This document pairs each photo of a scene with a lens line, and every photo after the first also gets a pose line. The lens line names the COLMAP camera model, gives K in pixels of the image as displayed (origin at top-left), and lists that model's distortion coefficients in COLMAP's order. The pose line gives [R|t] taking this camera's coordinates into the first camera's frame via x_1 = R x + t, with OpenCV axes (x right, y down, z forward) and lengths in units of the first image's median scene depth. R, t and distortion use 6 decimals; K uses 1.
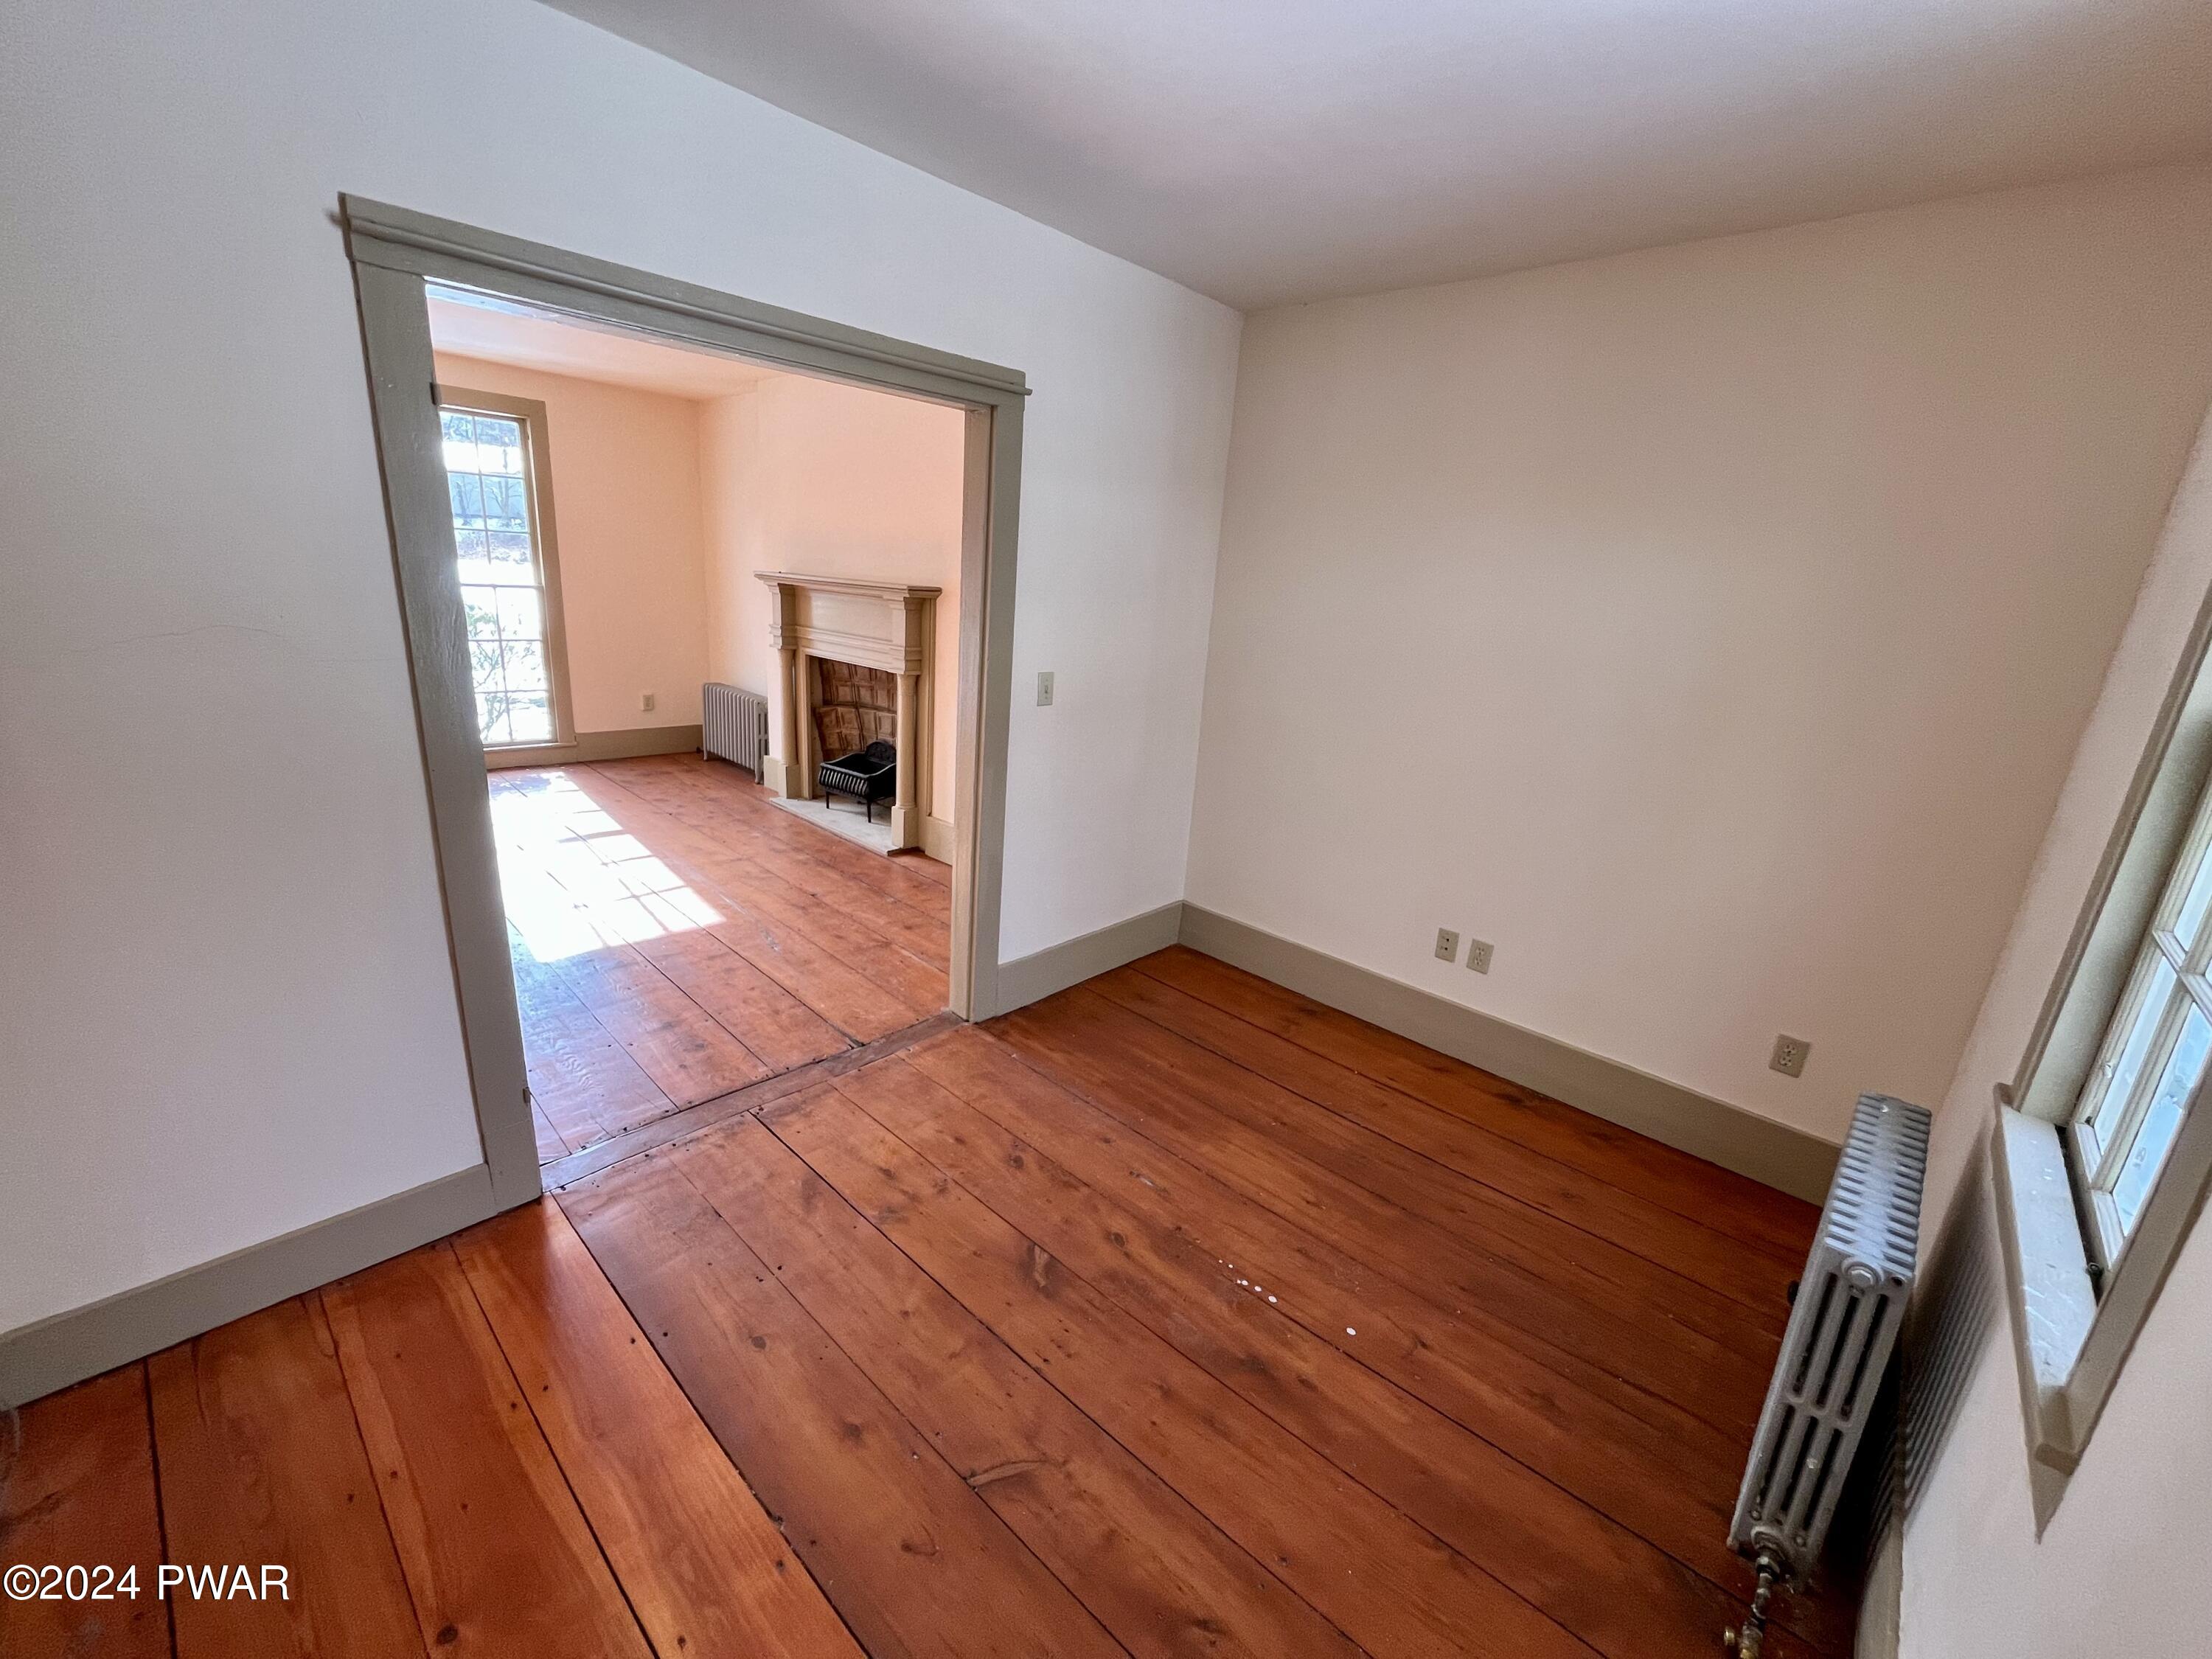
lens RADIAL K [[877.4, 0, 1098.5], [0, 877.4, 823.6], [0, 0, 1]] dist [-0.000775, -0.000287]
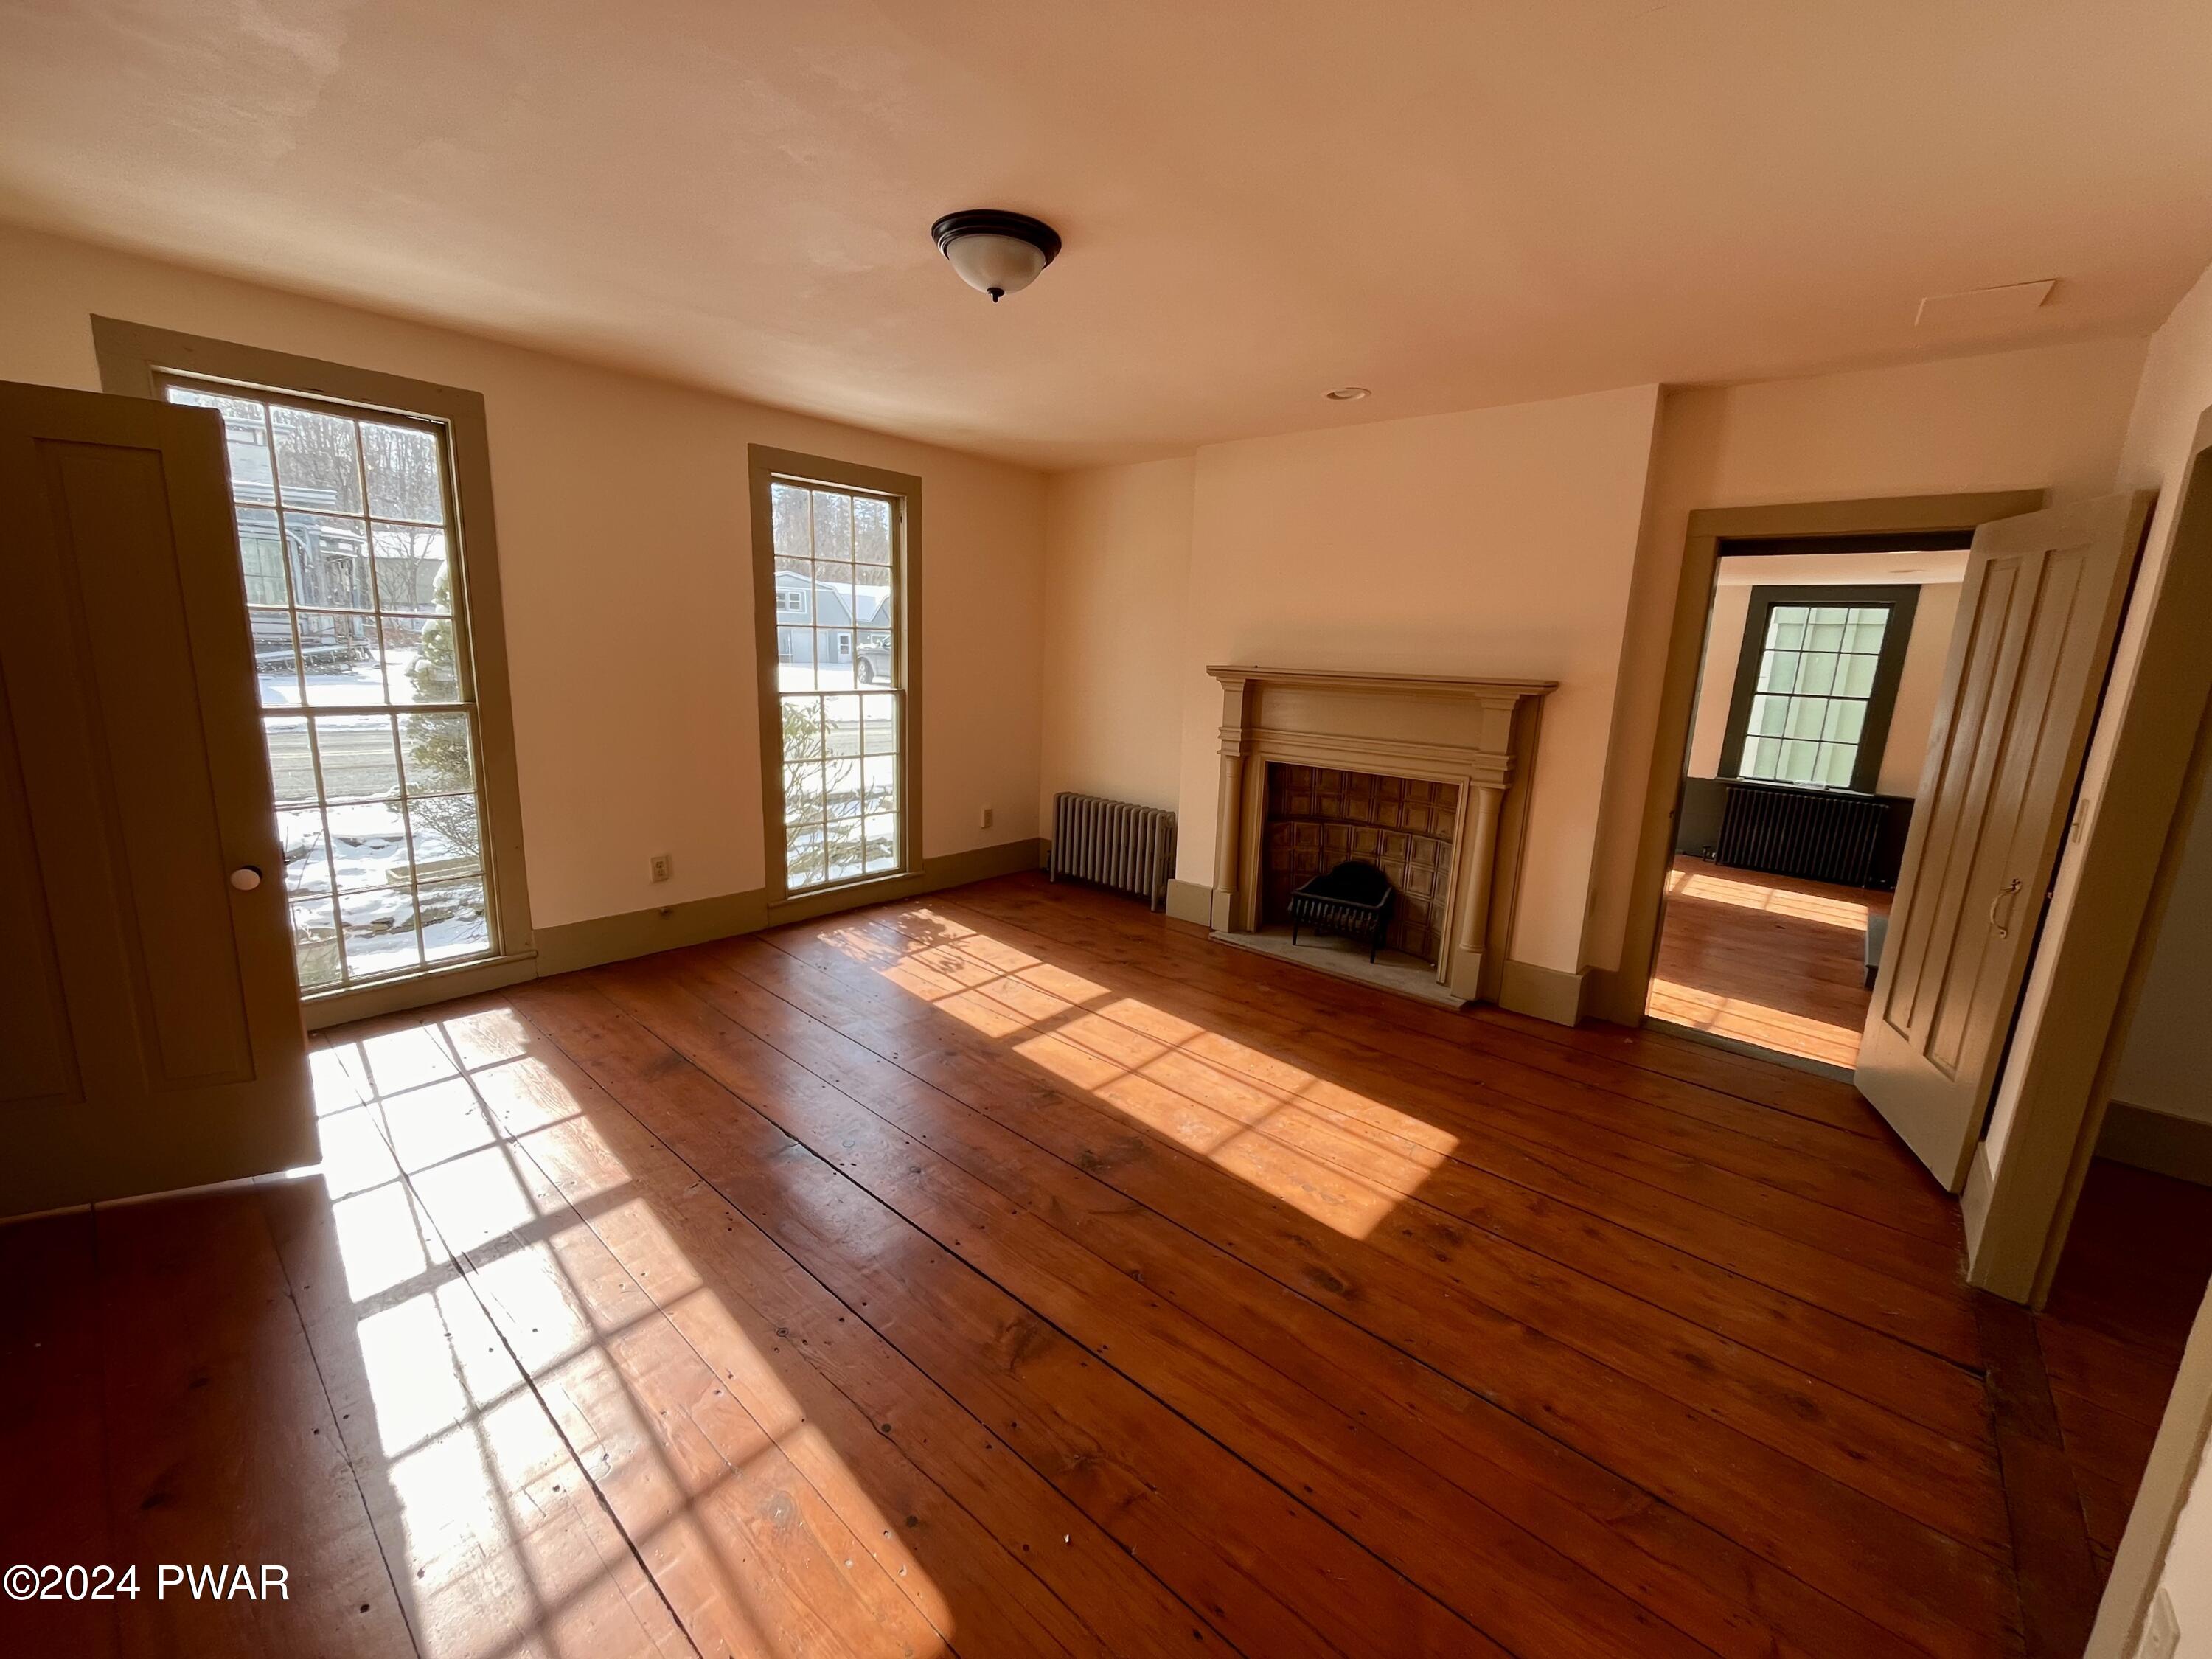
lens RADIAL K [[877.4, 0, 1098.5], [0, 877.4, 823.6], [0, 0, 1]] dist [-0.000775, -0.000287]
pose [[0.998786, -0.039747, 0.029097, -0.319732], [0.041764, 0.996504, -0.072351, -0.049310], [-0.026120, 0.073479, 0.996955, 0.108076]]
